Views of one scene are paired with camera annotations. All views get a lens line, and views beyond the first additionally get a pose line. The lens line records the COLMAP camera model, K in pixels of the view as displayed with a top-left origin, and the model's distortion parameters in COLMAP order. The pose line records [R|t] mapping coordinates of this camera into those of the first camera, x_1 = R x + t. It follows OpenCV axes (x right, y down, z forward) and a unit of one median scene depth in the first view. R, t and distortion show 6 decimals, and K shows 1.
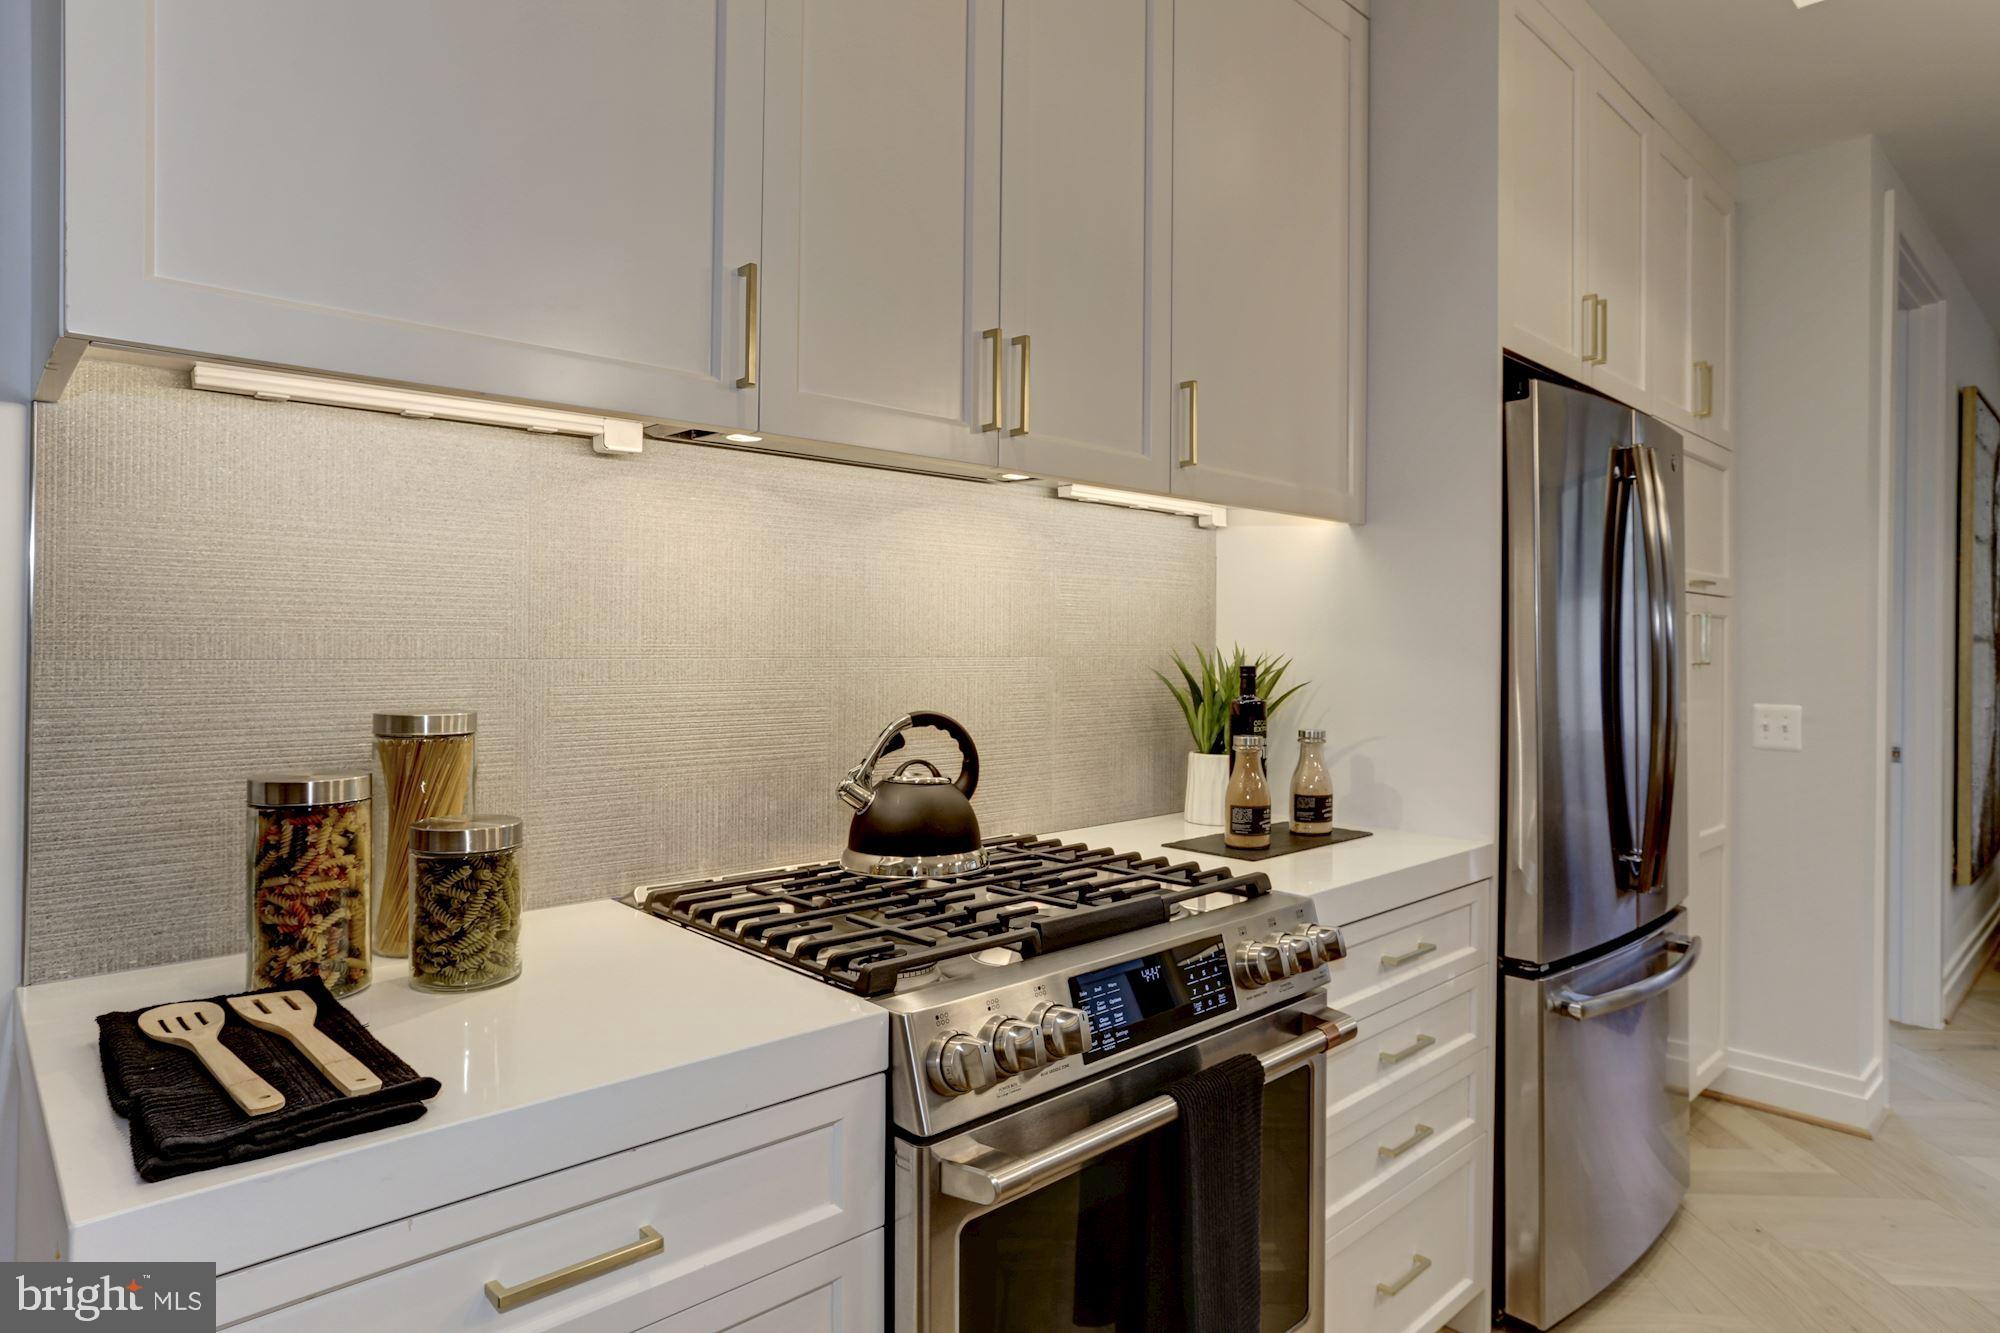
lens RADIAL K [[1154.3, 0, 969.3], [0, 1154.3, 642.4], [0, 0, 1]] dist [-0.032495, 0.001926]
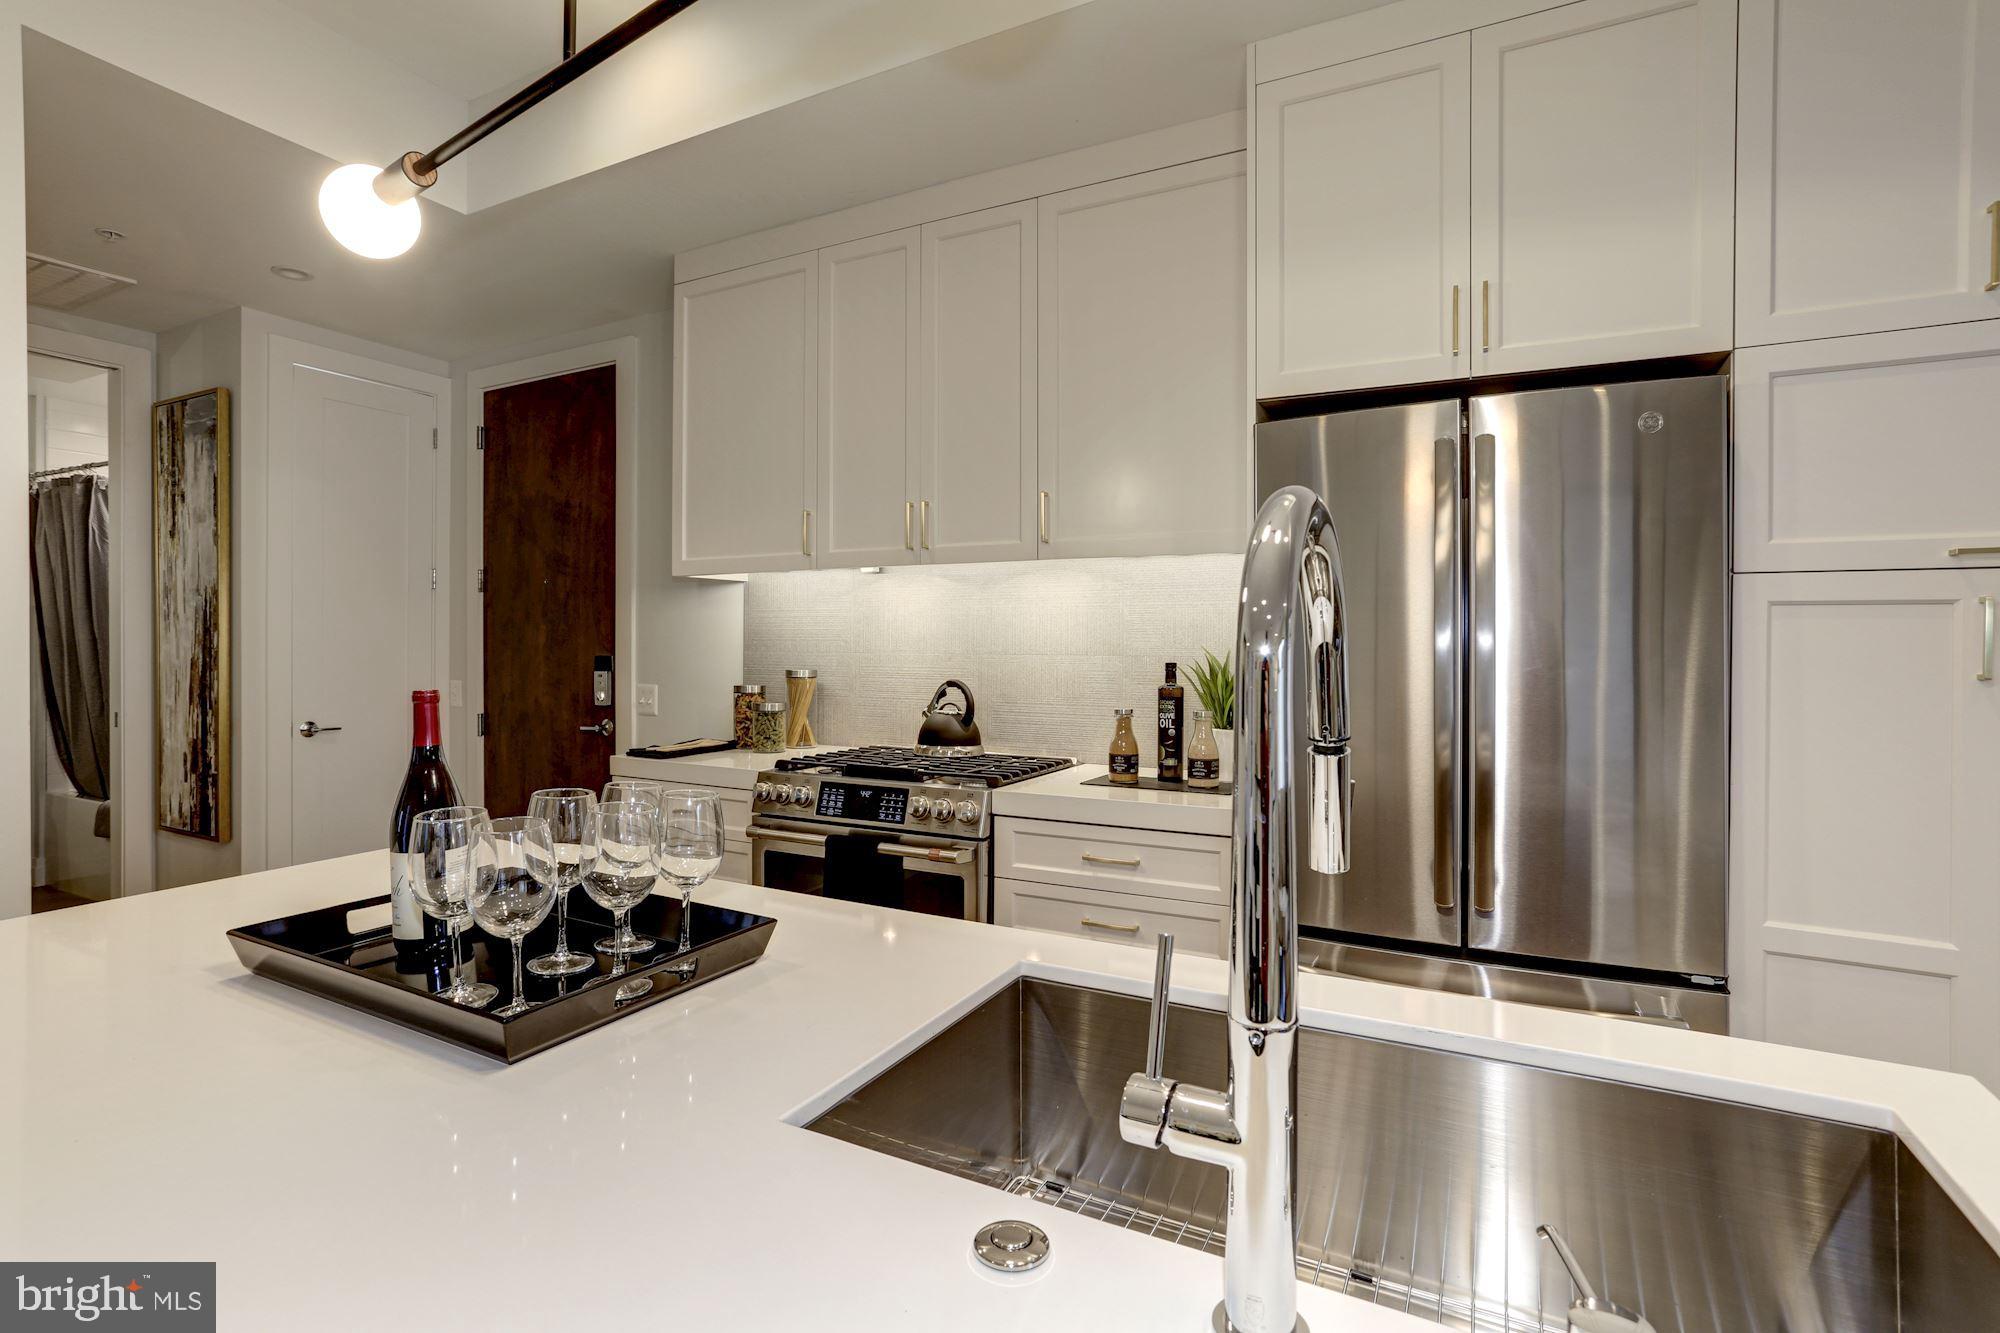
lens RADIAL K [[961.6, 0, 987.2], [0, 961.6, 643.1], [0, 0, 1]] dist [-0.049773, 0.031720]
pose [[0.332840, -0.006198, -0.942963, 1.638674], [-0.001896, 0.999972, -0.007242, 0.006243], [0.942982, 0.004198, 0.332818, 0.491066]]
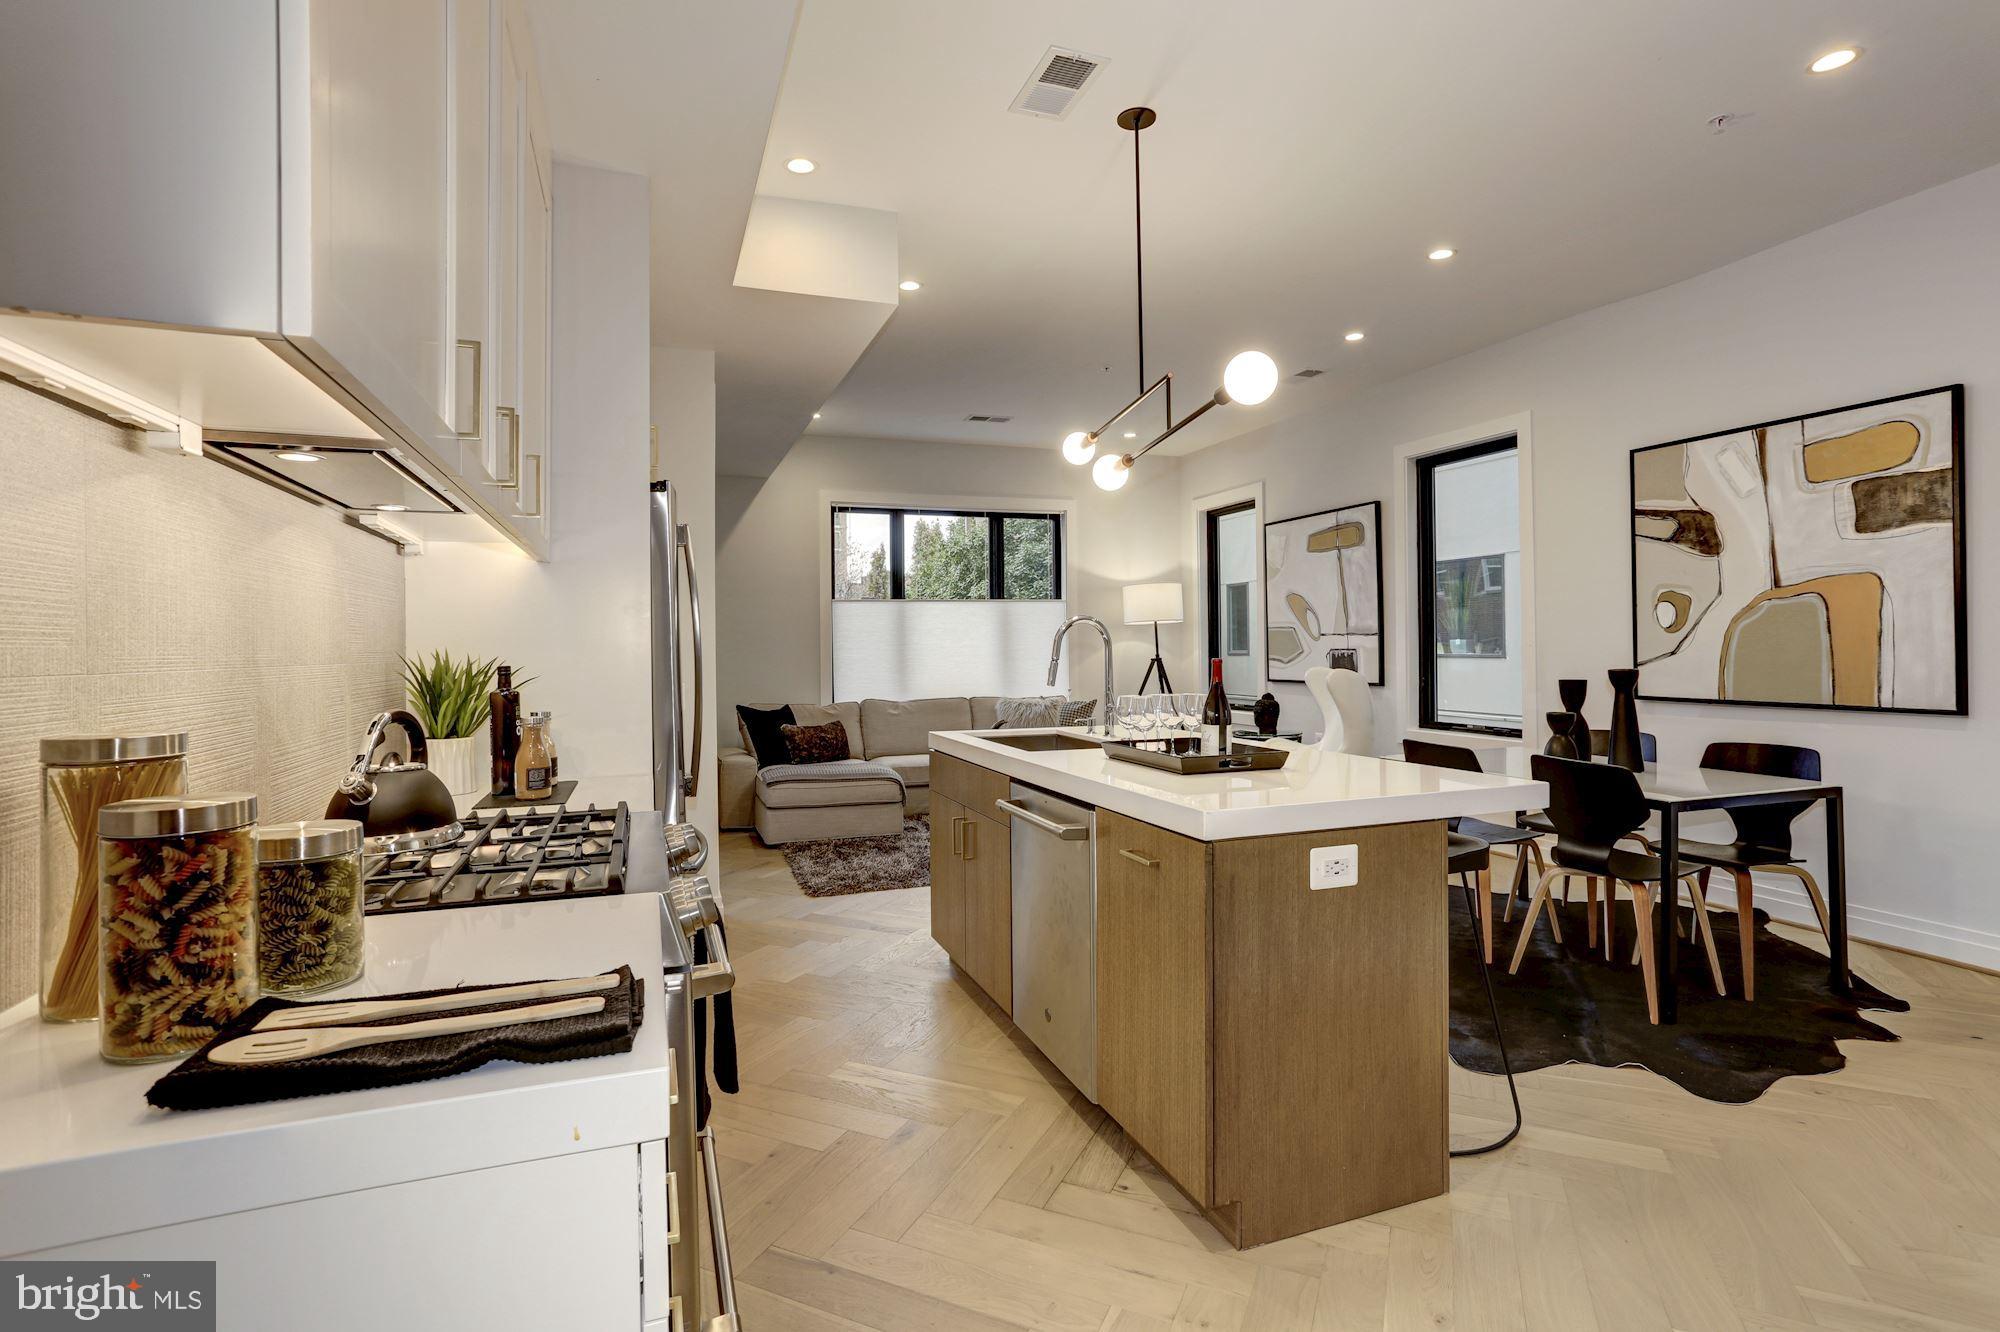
lens RADIAL K [[973.0, 0, 977.9], [0, 973.0, 642.4], [0, 0, 1]] dist [-0.060881, 0.038887]
pose [[0.392312, -0.008835, 0.919790, -0.719538], [0.015242, 0.999879, 0.003103, -0.001607], [-0.919706, 0.012802, 0.392399, 0.082539]]
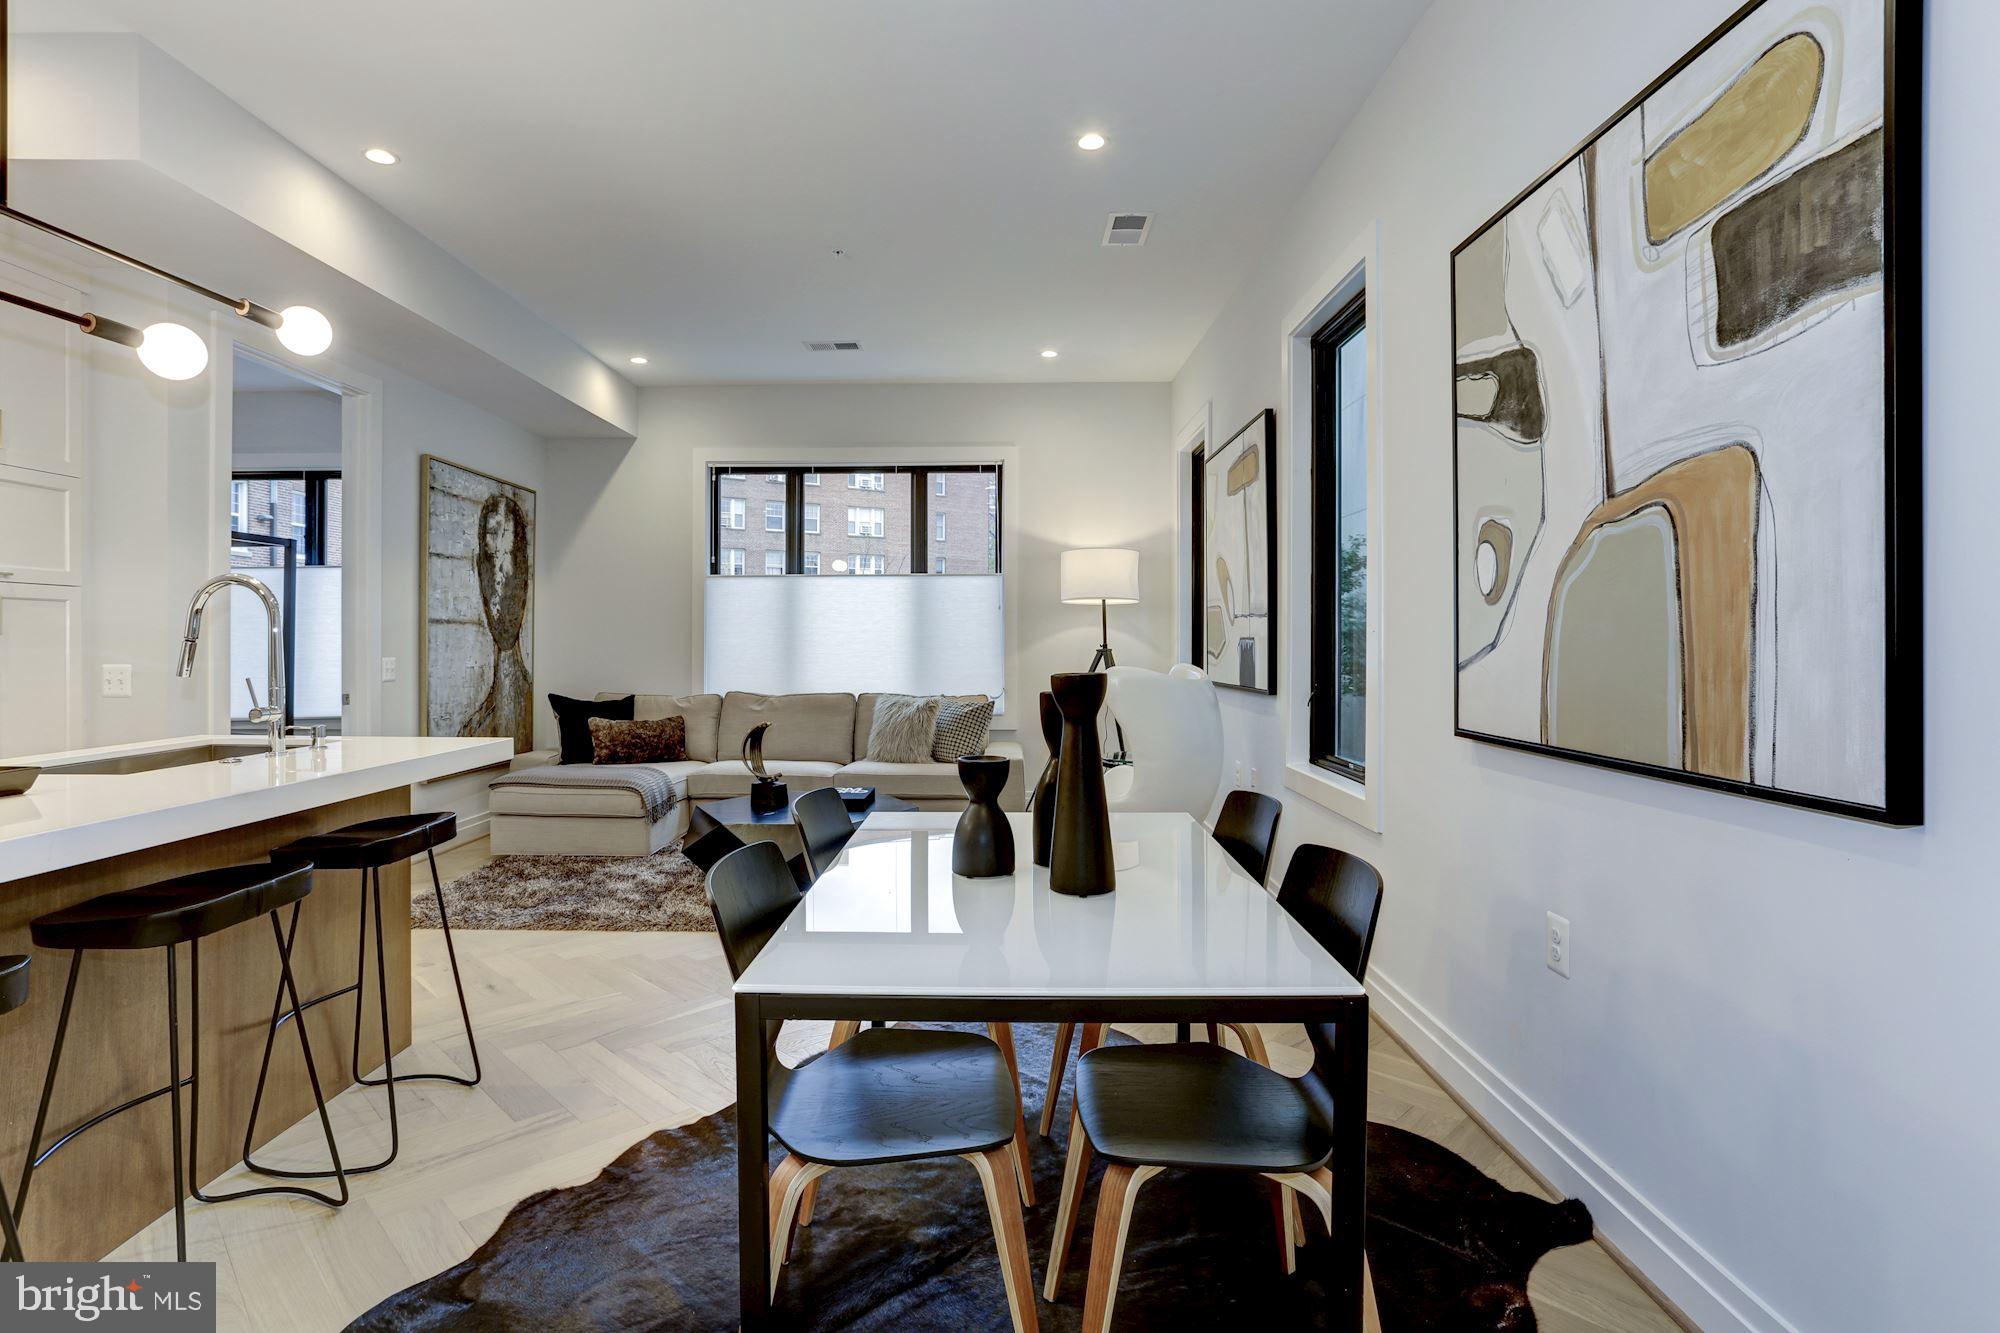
lens RADIAL K [[1004.3, 0, 979.8], [0, 1004.3, 641.5], [0, 0, 1]] dist [-0.053232, 0.036940]
pose [[0.685491, -0.010424, 0.728007, 1.031977], [0.007151, 0.999946, 0.007585, 0.046692], [-0.728046, 0.000006, 0.685528, -1.106312]]
